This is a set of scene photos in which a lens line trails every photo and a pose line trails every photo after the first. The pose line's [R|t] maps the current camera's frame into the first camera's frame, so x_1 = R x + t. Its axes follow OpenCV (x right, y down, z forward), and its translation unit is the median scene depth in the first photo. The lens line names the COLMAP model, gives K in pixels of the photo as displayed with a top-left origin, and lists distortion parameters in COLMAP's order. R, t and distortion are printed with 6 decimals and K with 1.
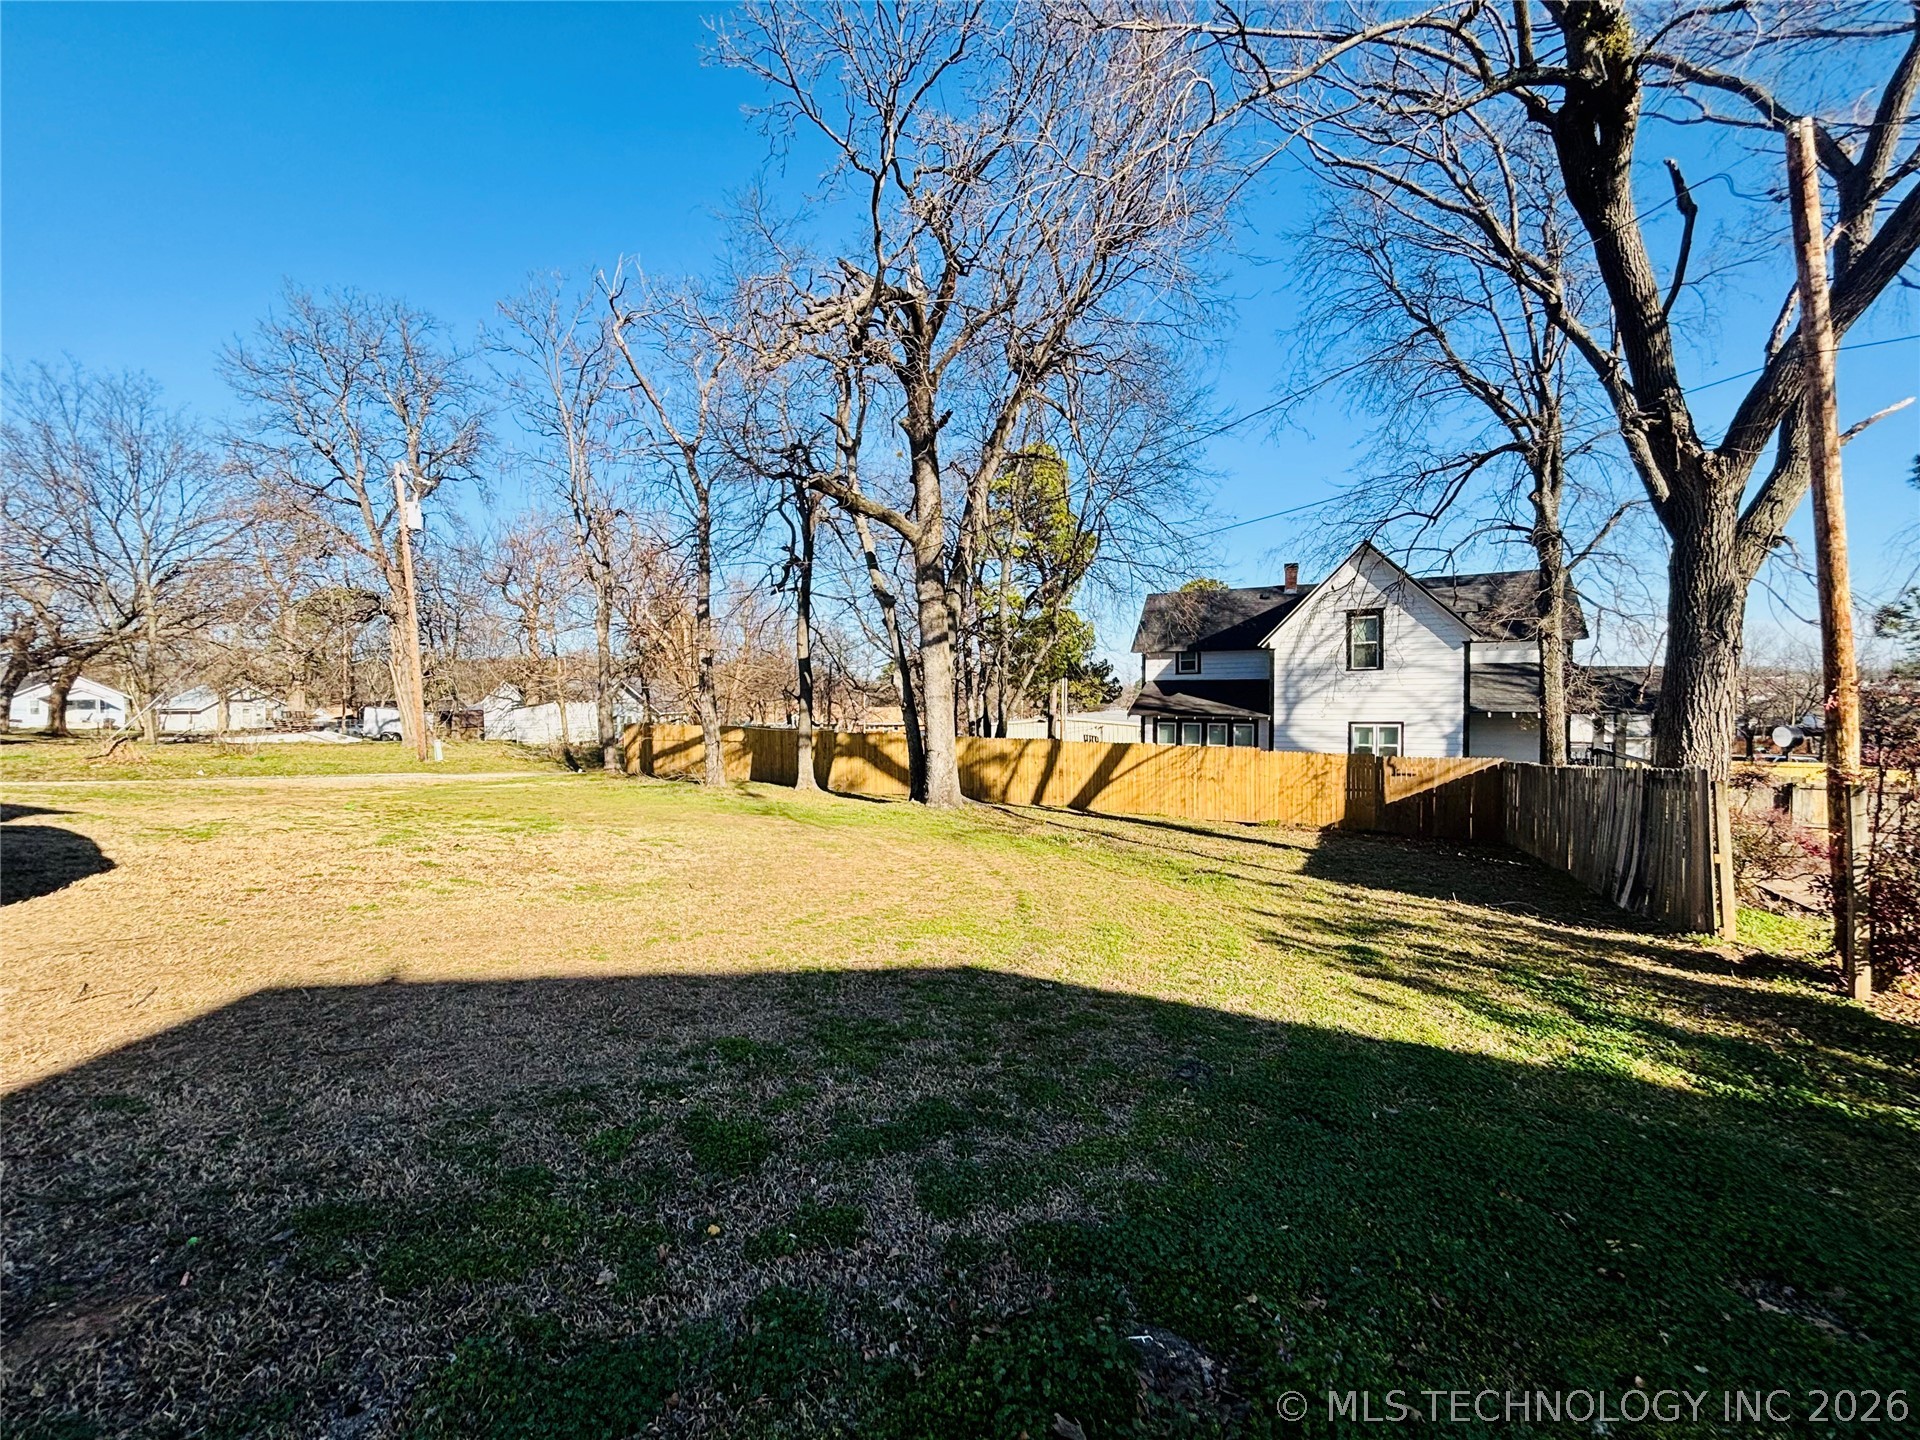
lens RADIAL K [[777.4, 0, 979.6], [0, 777.4, 717.8], [0, 0, 1]] dist [0.002122, -0.000140]
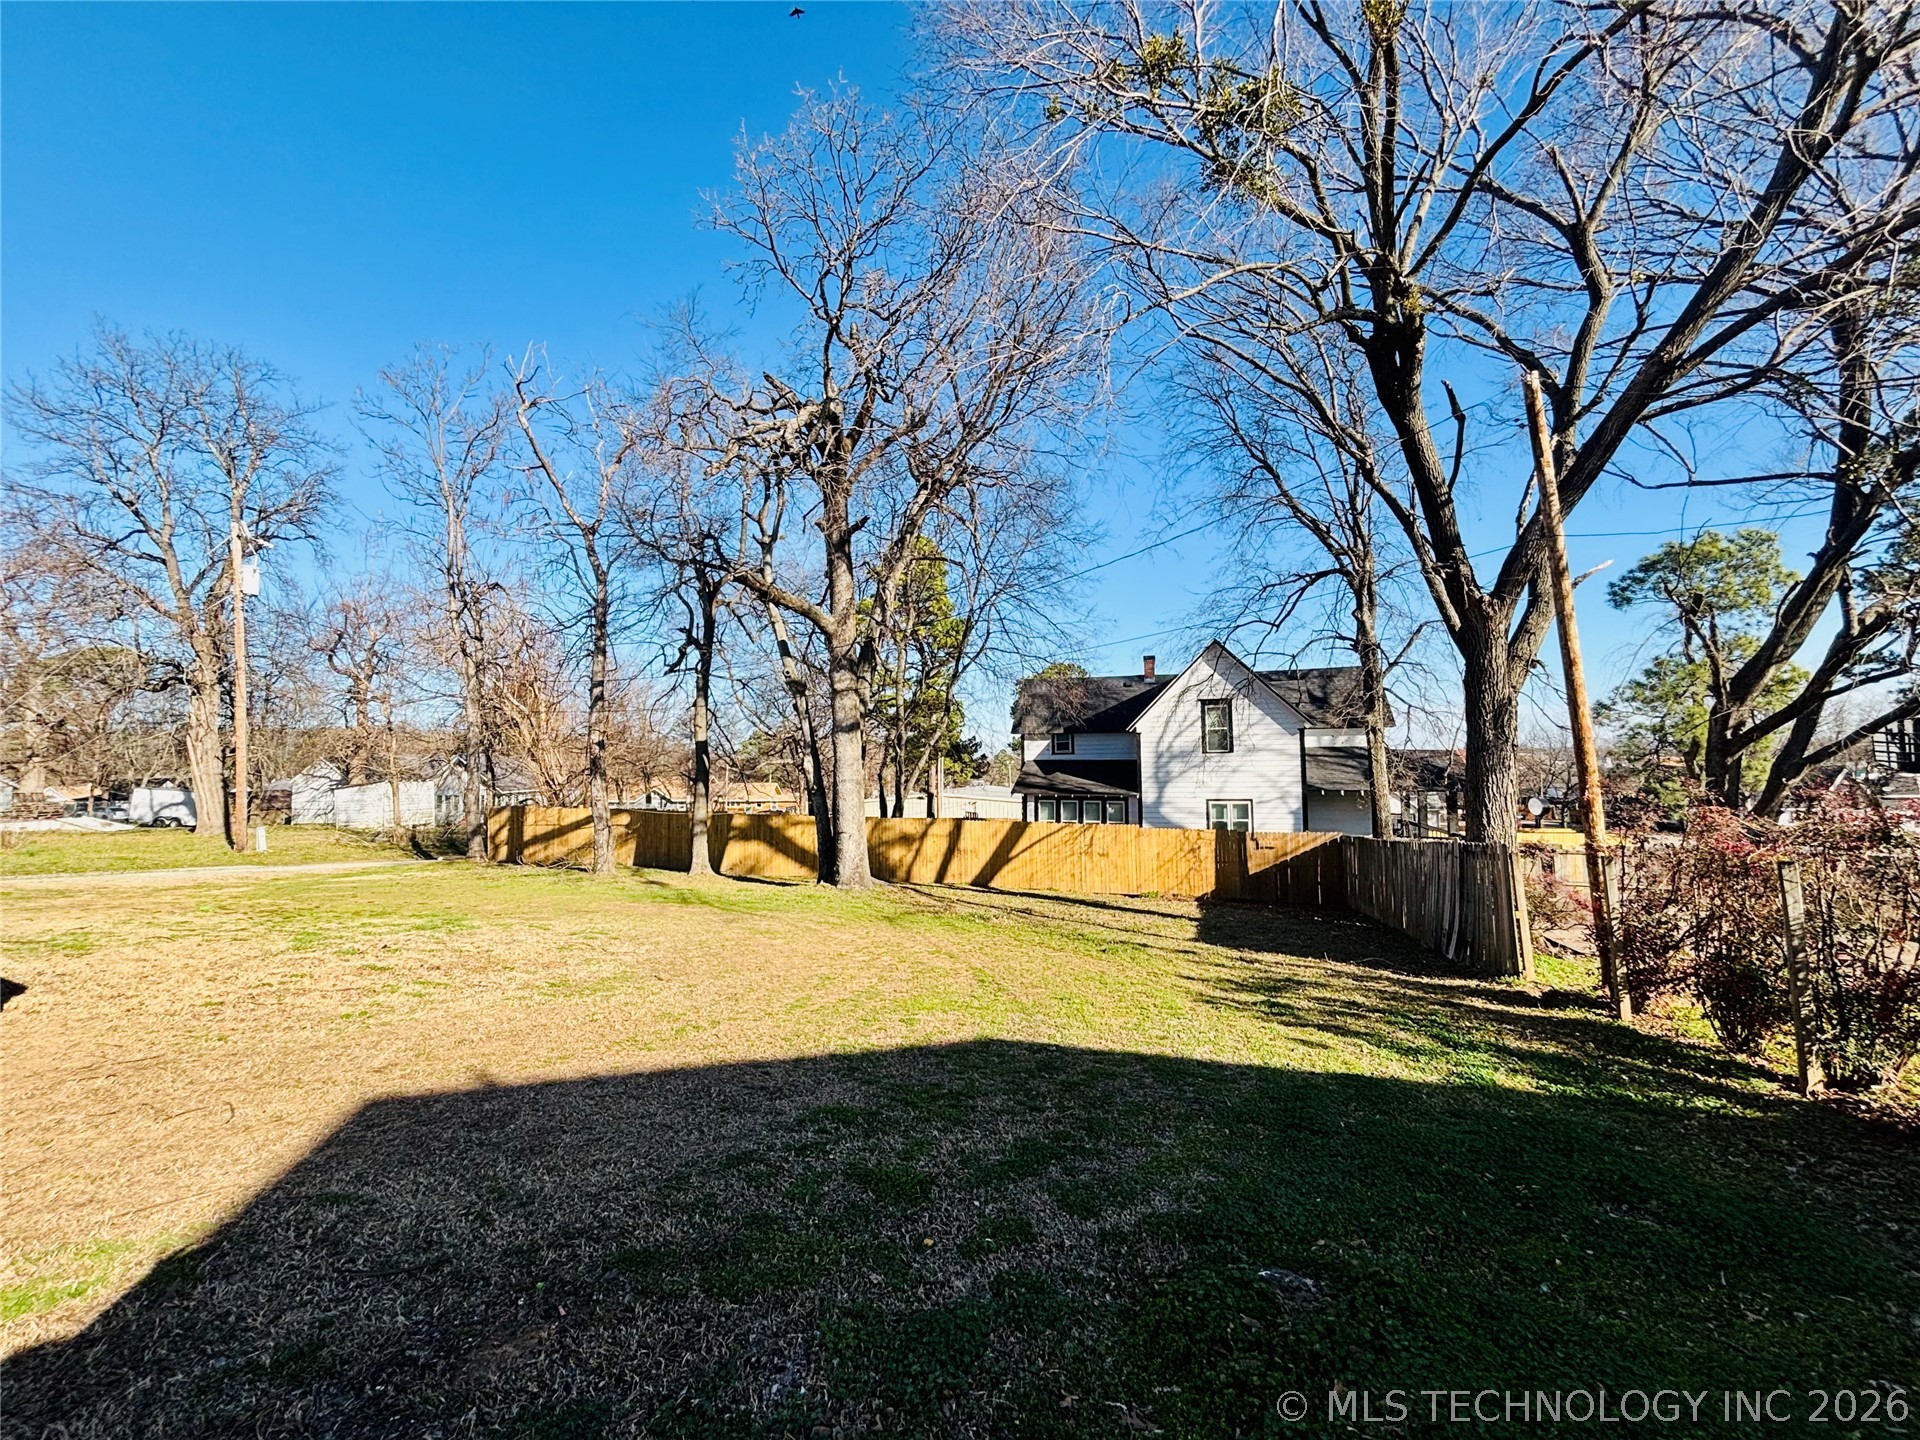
lens RADIAL K [[777.4, 0, 979.1], [0, 777.4, 713.3], [0, 0, 1]] dist [0.002122, -0.000140]
pose [[0.982840, 0.012449, 0.184042, -0.068809], [0.005920, 0.995077, -0.098924, -0.011751], [-0.184367, 0.098316, 0.977928, -0.049411]]
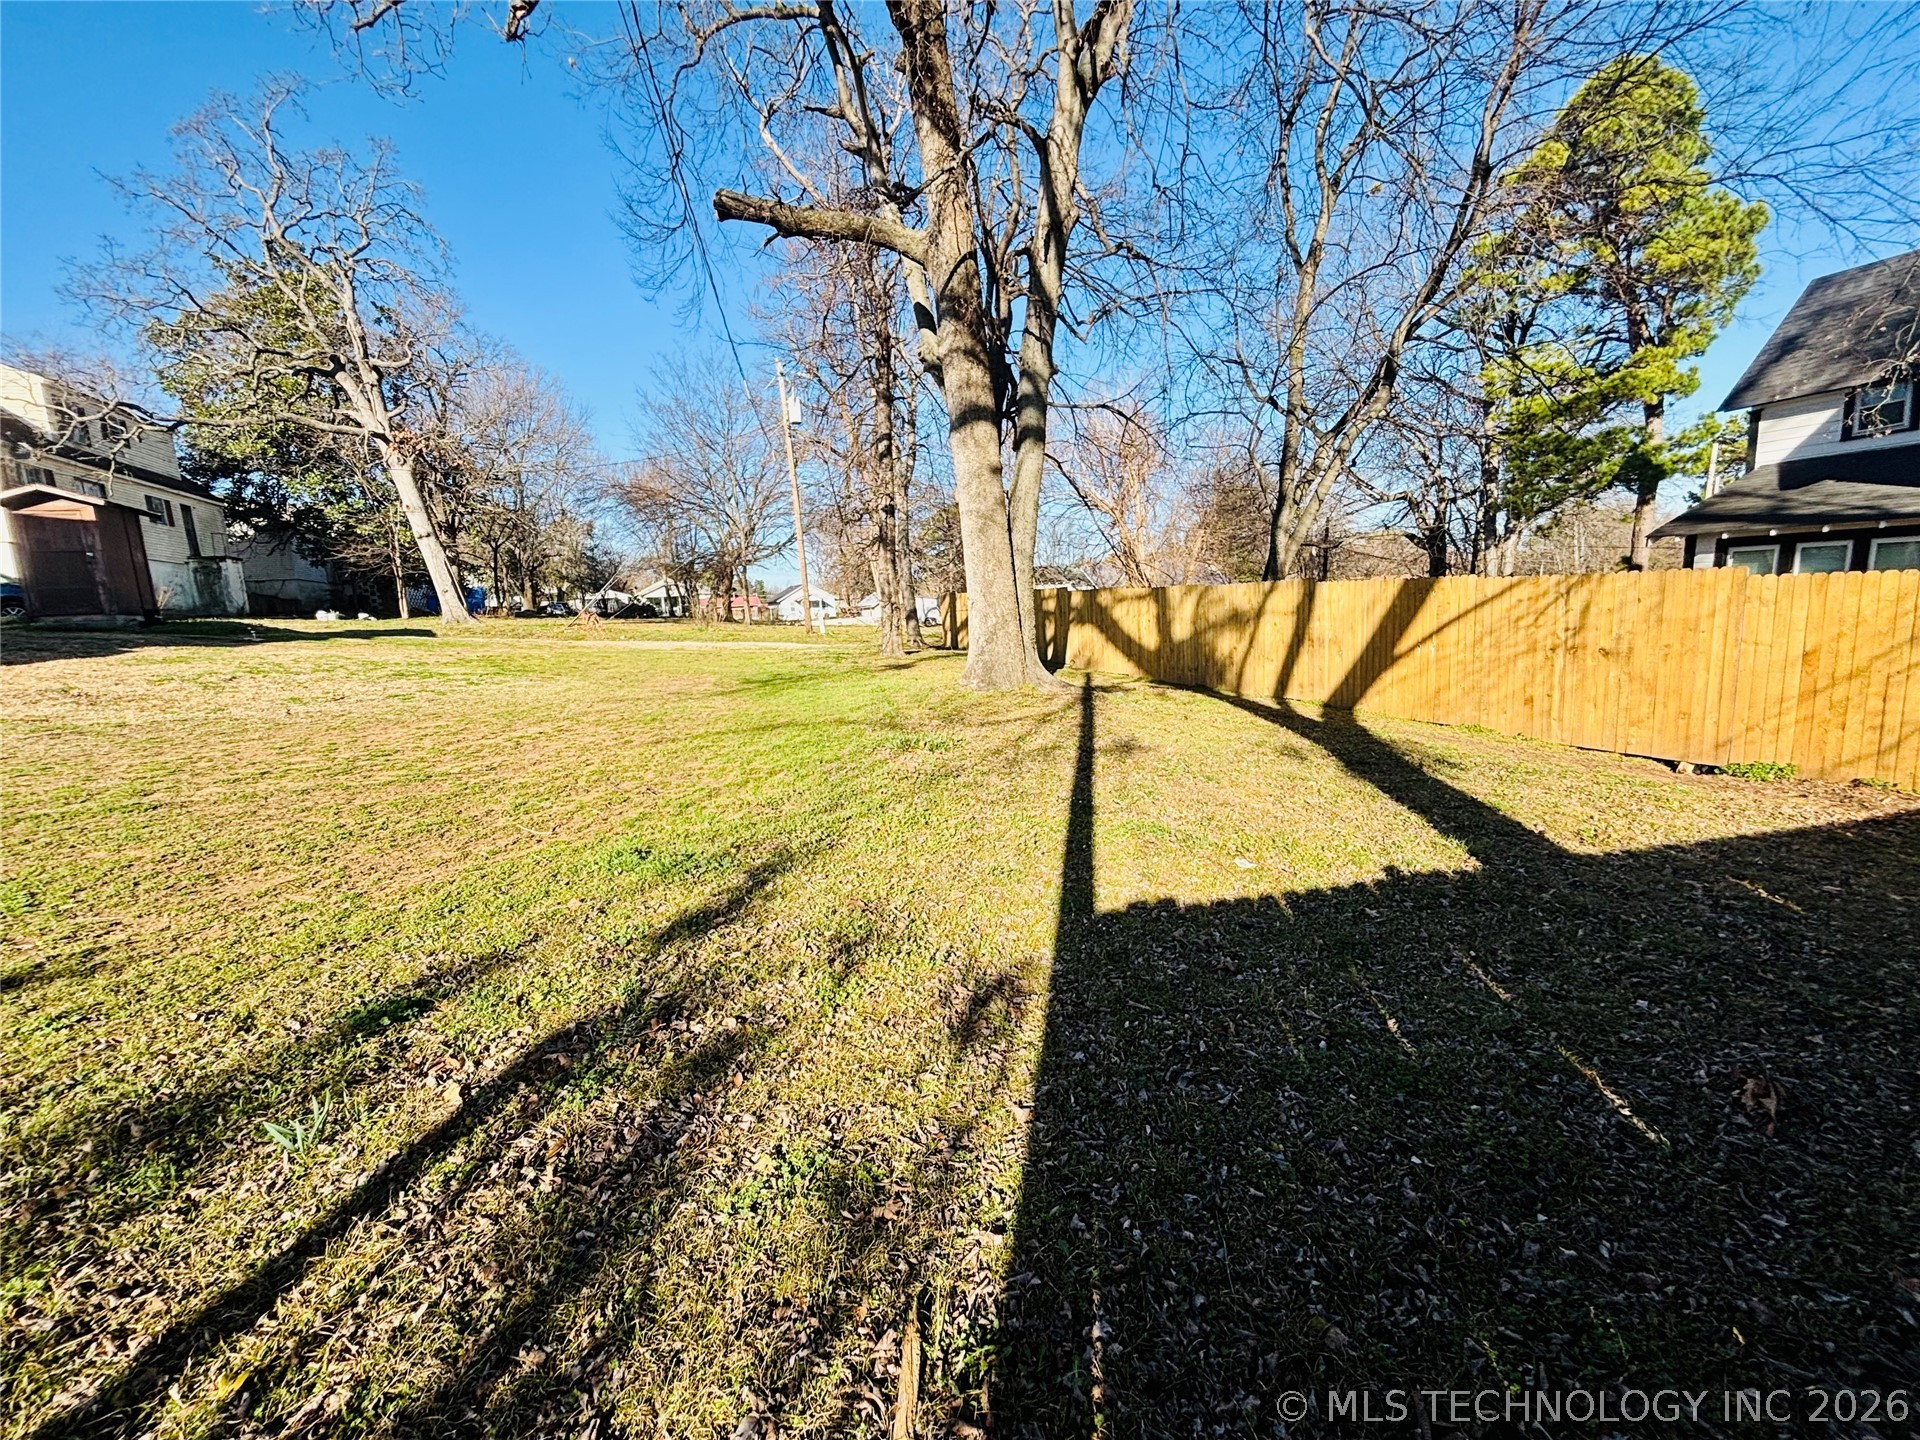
lens RADIAL K [[777.4, 0, 939.2], [0, 777.4, 725.8], [0, 0, 1]] dist [0.002122, -0.000140]
pose [[0.710405, 0.079840, -0.699250, 0.303711], [0.028236, 0.989511, 0.141669, 0.042961], [0.703227, -0.120386, 0.700699, 0.412468]]
